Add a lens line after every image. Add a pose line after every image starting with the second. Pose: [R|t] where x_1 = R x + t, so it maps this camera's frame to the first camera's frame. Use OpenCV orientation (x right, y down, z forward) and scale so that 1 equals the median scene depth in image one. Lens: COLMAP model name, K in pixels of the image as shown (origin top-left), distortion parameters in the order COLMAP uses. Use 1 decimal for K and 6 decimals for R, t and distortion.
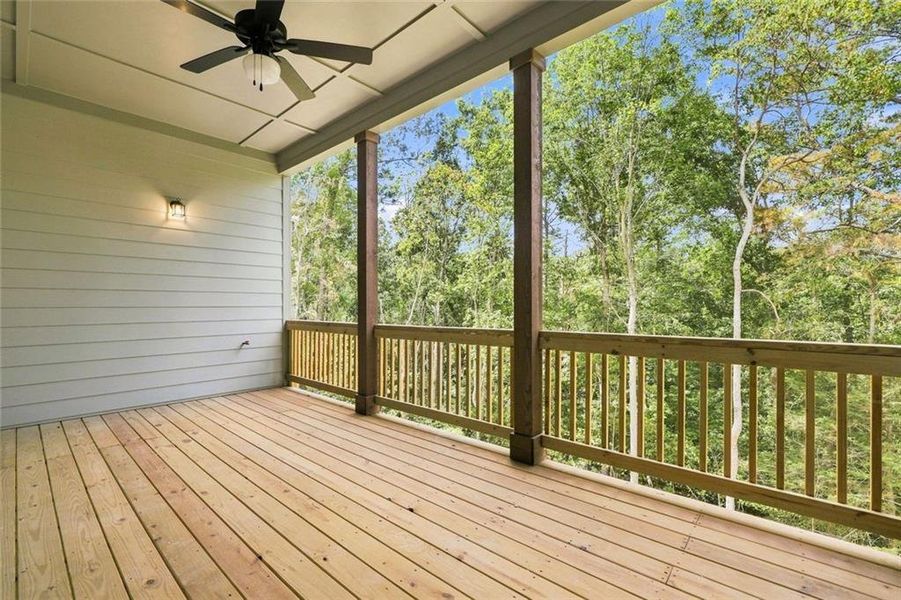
lens RADIAL K [[398.5, 0, 449.3], [0, 398.5, 305.6], [0, 0, 1]] dist [-0.013490, -0.000325]
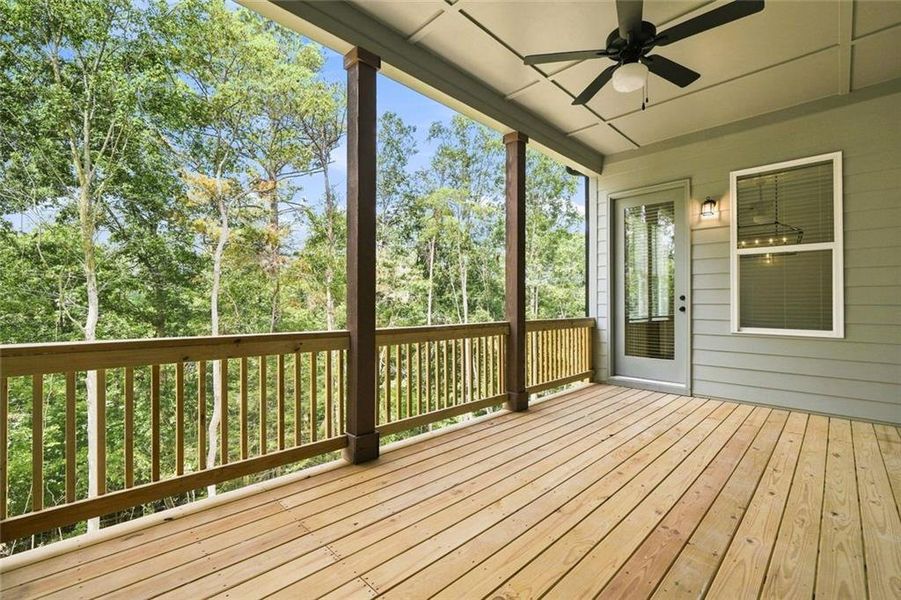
lens RADIAL K [[398.5, 0, 449.3], [0, 398.5, 299.7], [0, 0, 1]] dist [-0.013490, -0.000325]
pose [[0.054863, 0.015922, 0.998367, -0.969986], [0.001646, 0.999870, -0.016037, 0.008937], [-0.998493, 0.002523, 0.054829, 0.895935]]
